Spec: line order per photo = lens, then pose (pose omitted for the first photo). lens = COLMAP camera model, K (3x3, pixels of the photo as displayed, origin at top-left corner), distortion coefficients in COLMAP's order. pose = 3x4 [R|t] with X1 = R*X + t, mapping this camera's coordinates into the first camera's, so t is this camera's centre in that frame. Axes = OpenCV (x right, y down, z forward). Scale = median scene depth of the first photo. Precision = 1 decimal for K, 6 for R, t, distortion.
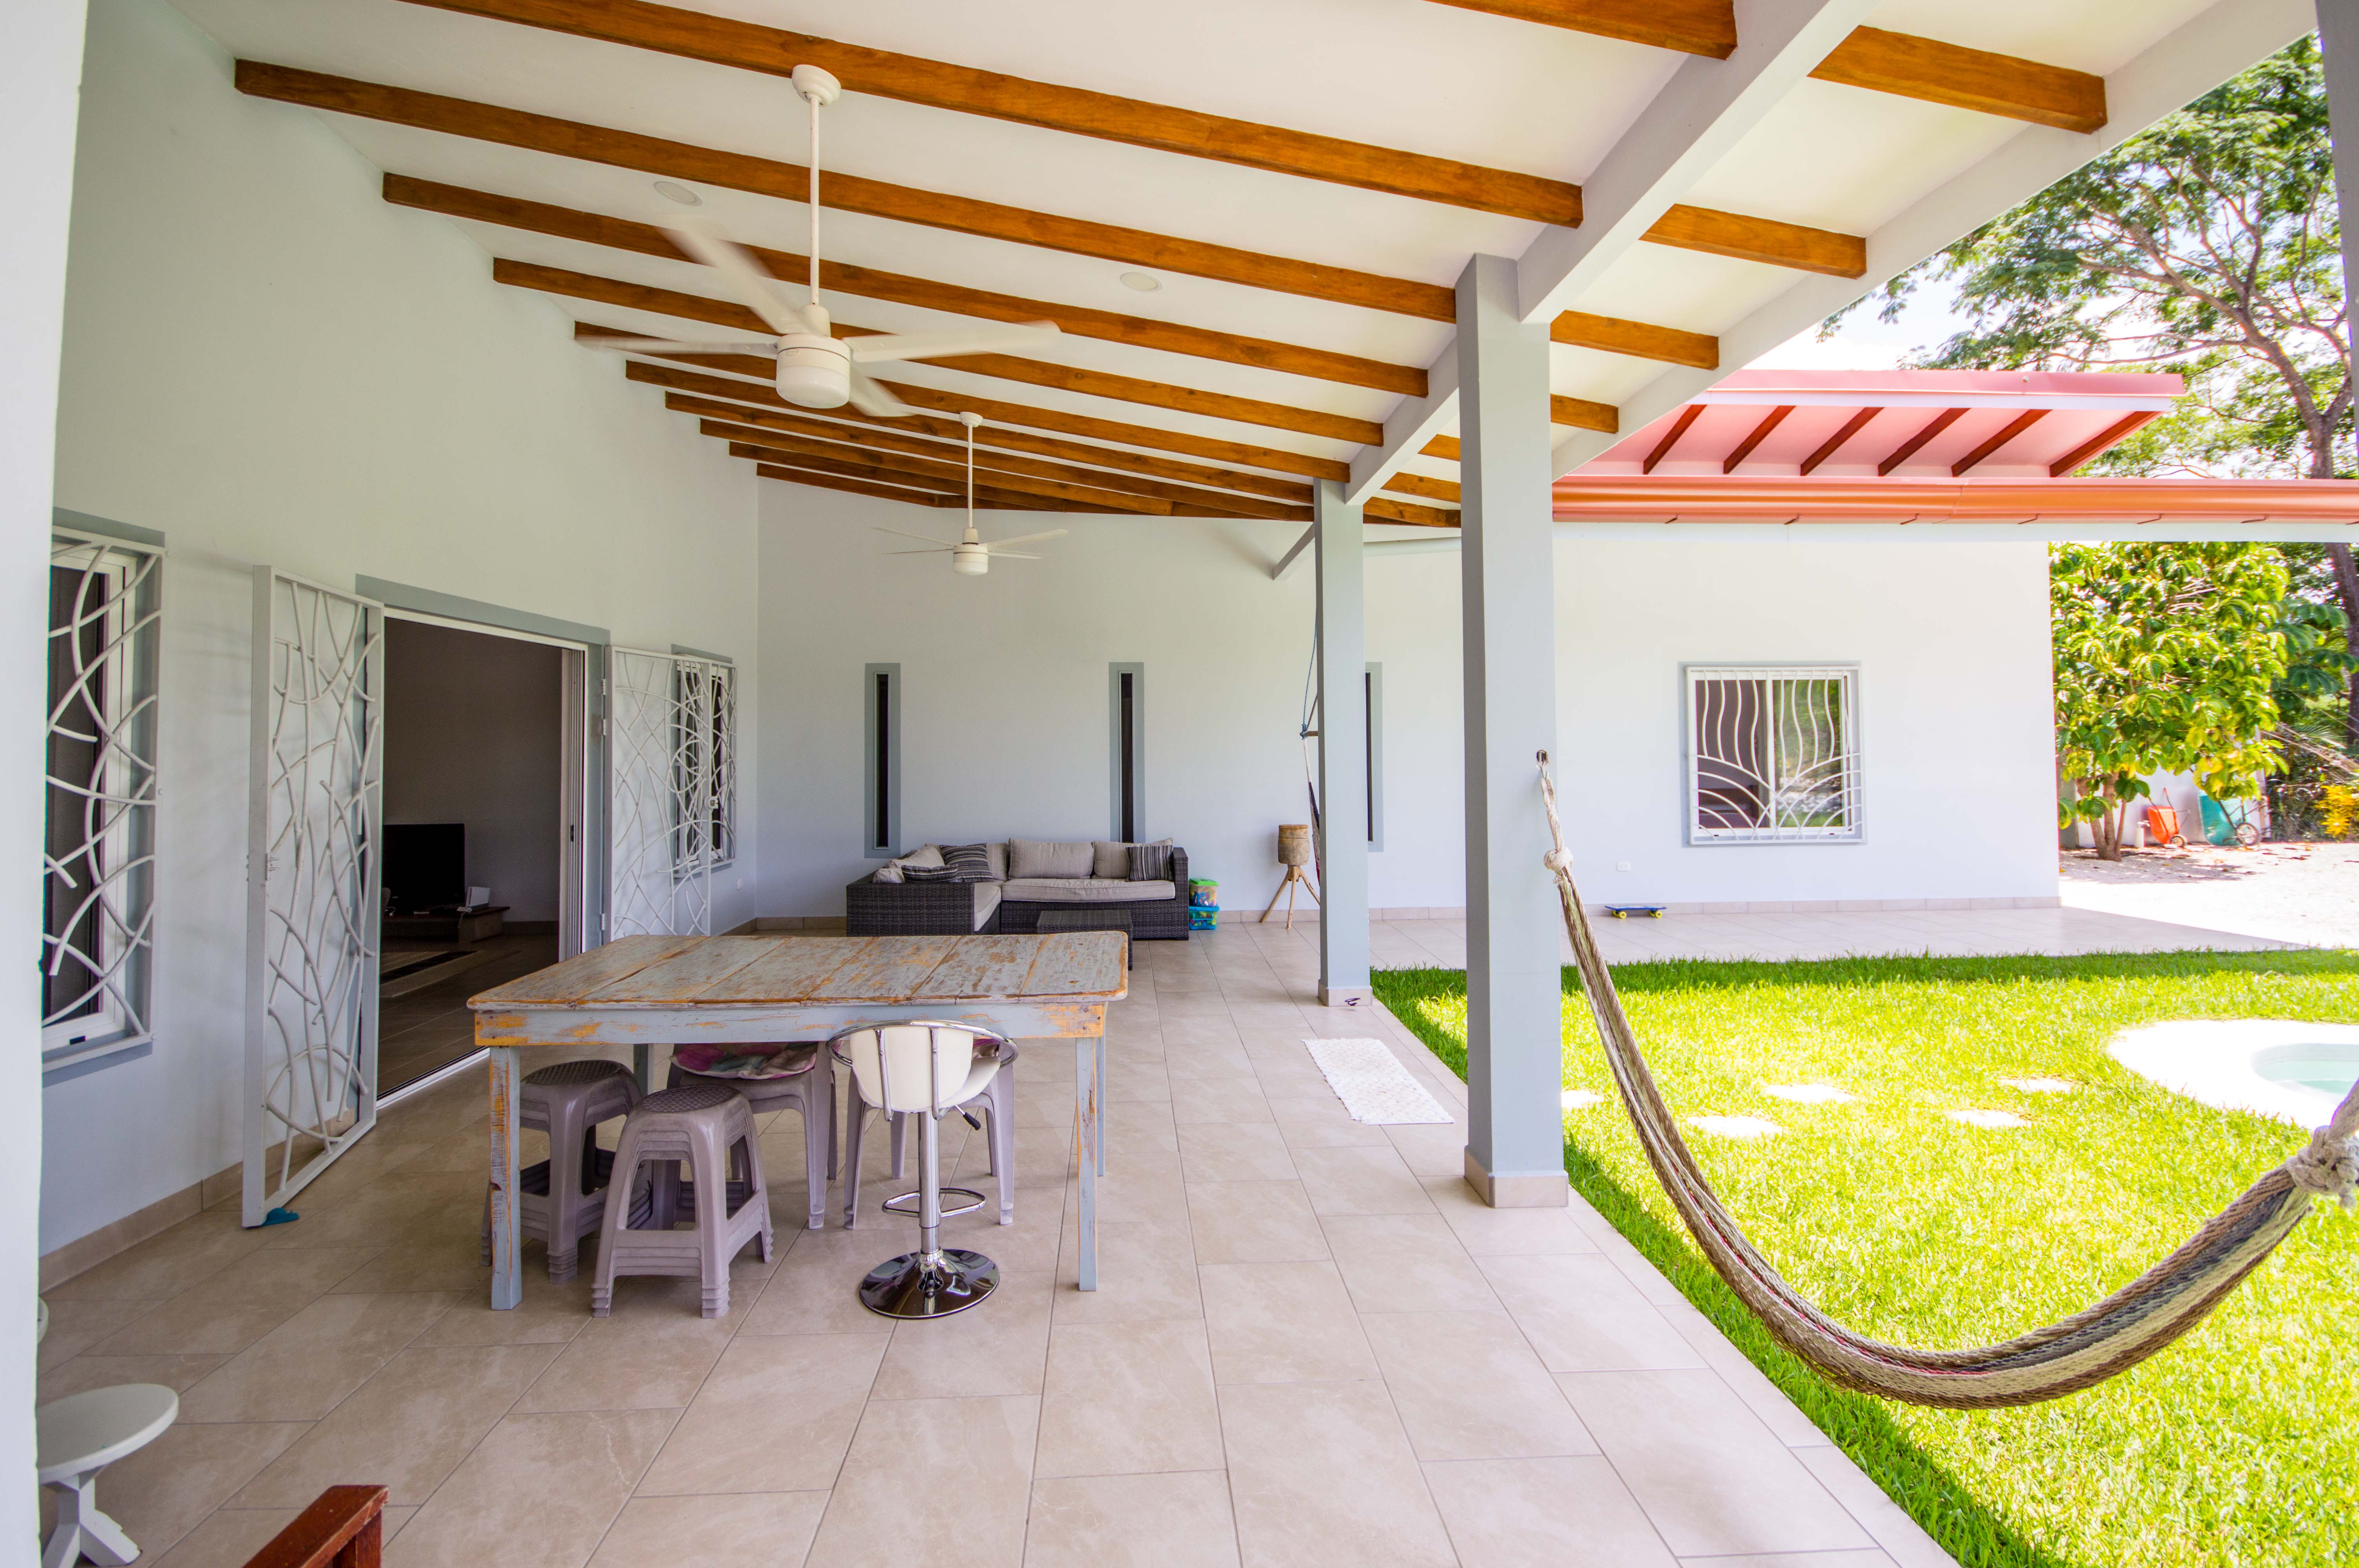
lens RADIAL K [[1100.1, 0, 1188.5], [0, 1100.1, 735.1], [0, 0, 1]] dist [0.000876, 0.000299]
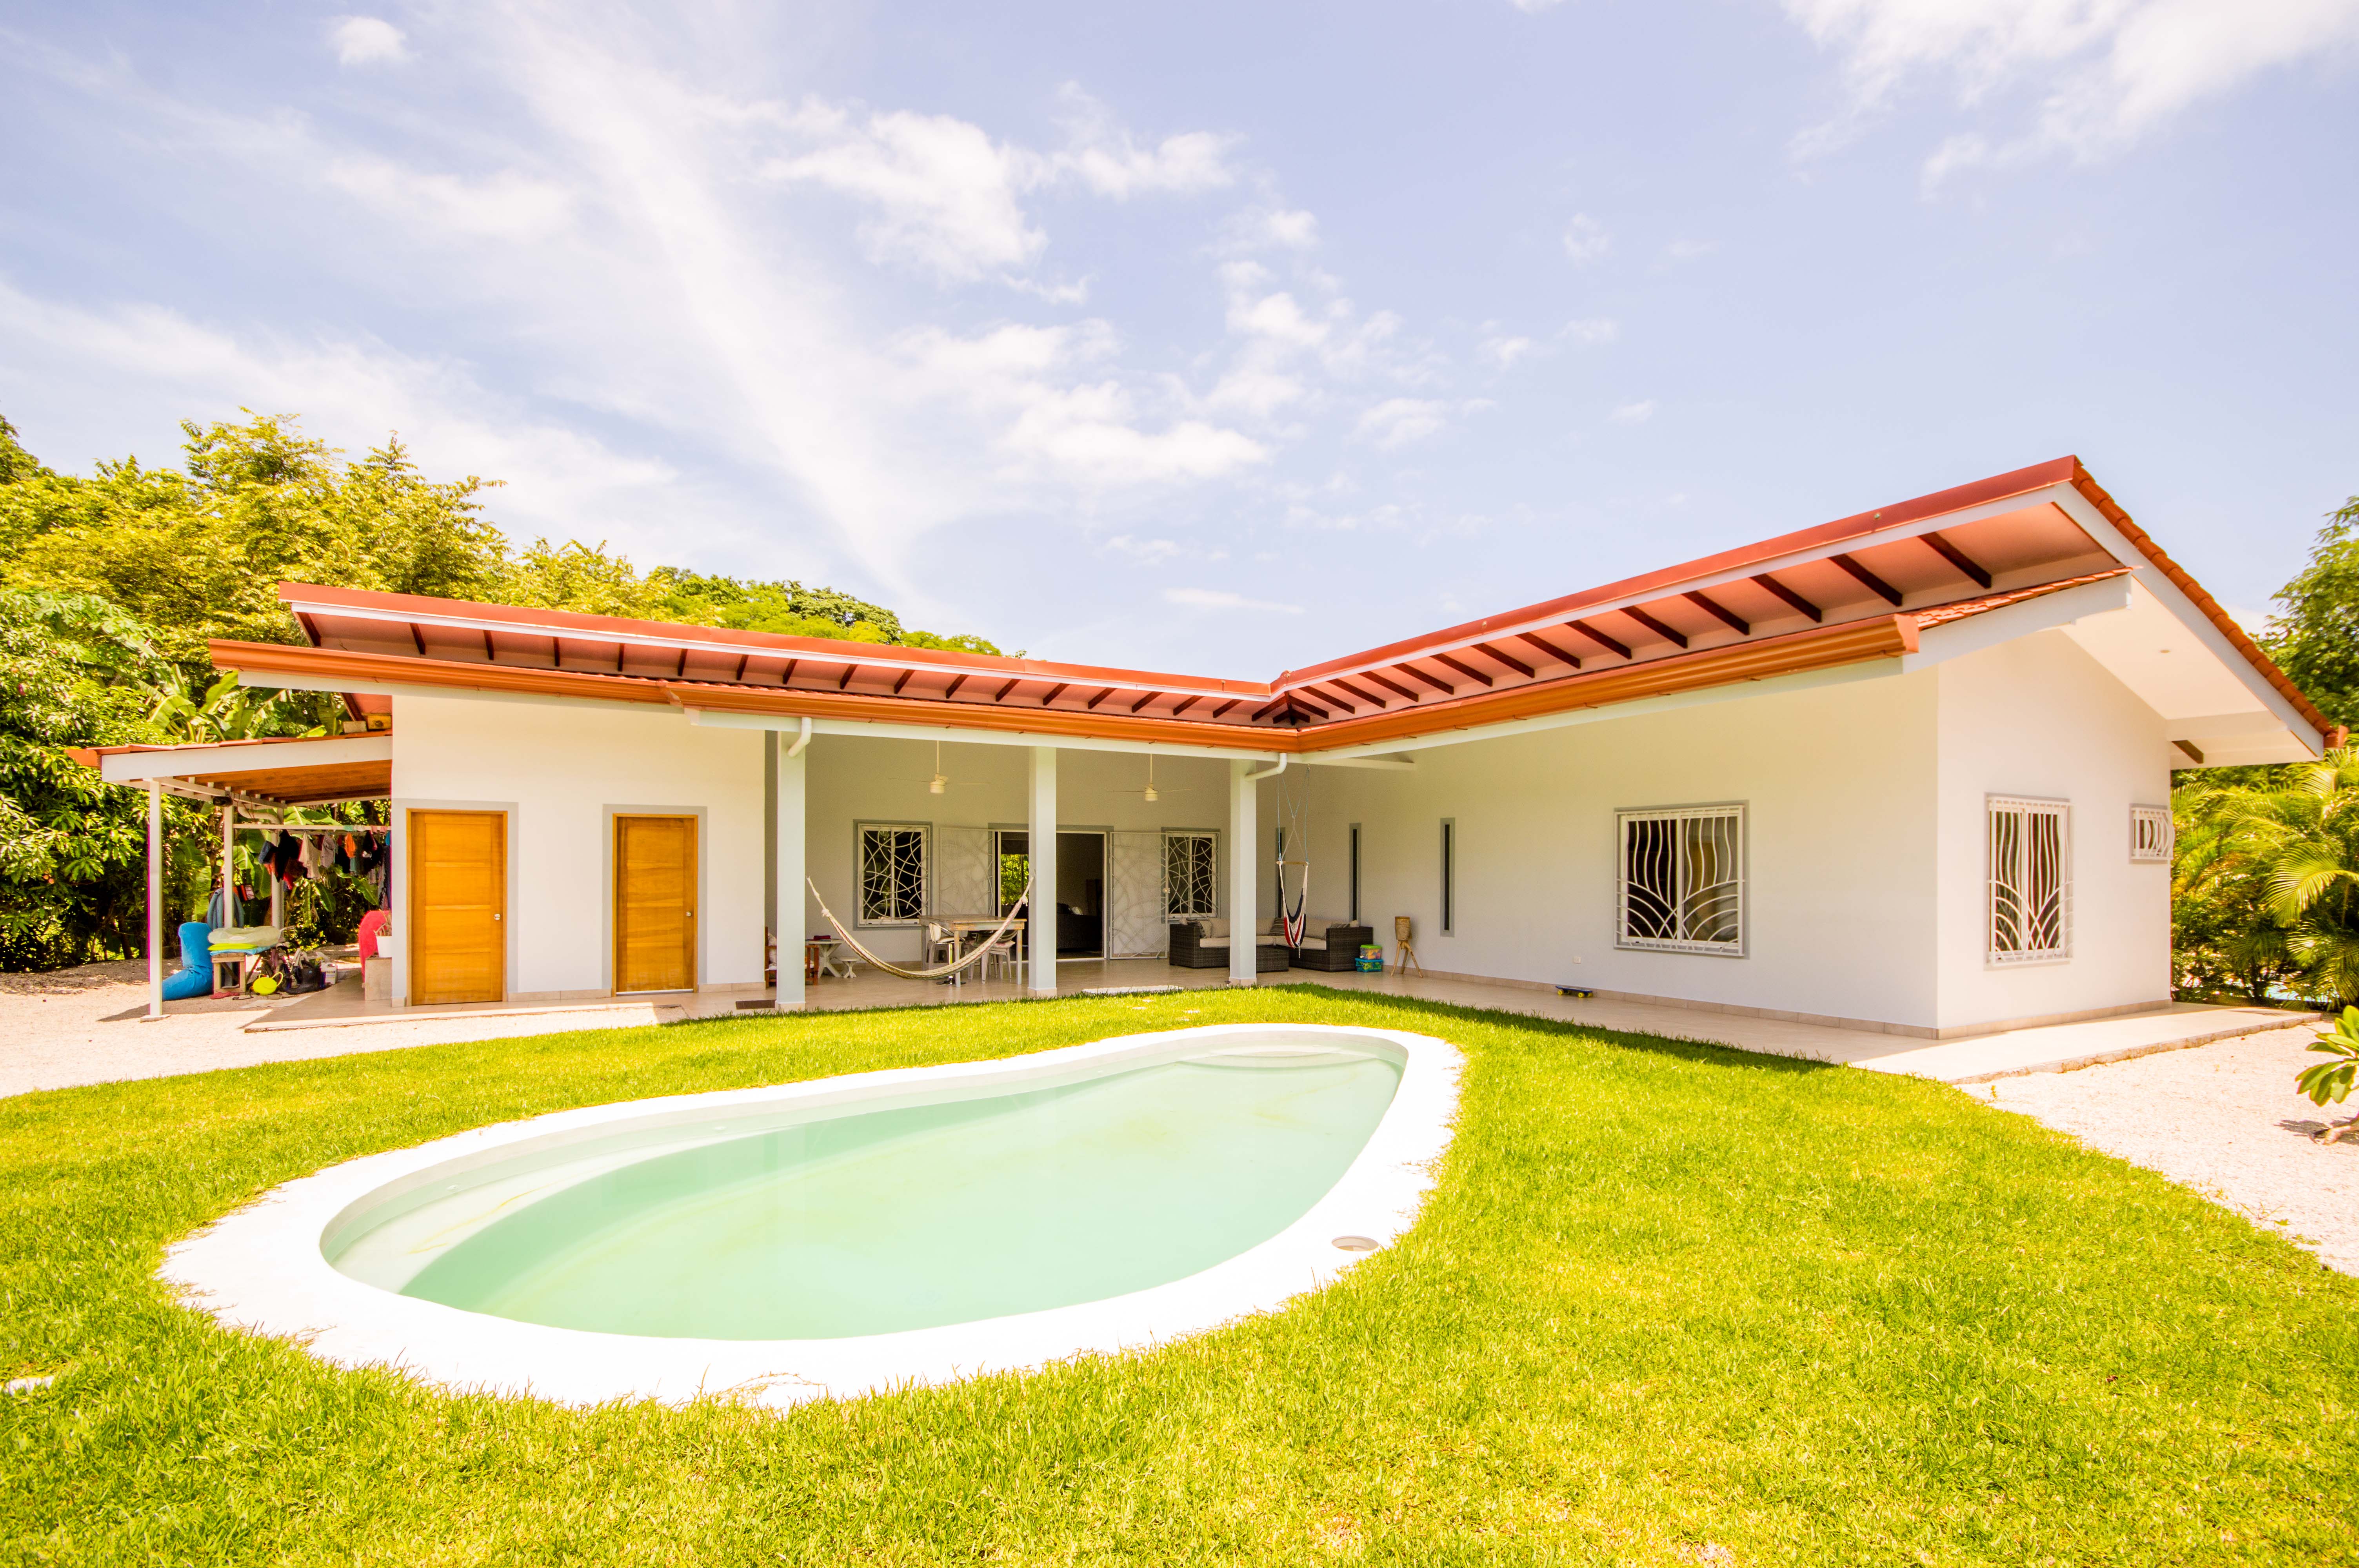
lens RADIAL K [[1092.6, 0, 1201.1], [0, 1092.6, 864.9], [0, 0, 1]] dist [0.002599, 0.000357]
pose [[0.454370, 0.002187, -0.890811, 1.386137], [0.002793, 0.999989, 0.003879, -0.005300], [0.890809, -0.004250, 0.454358, -0.034023]]
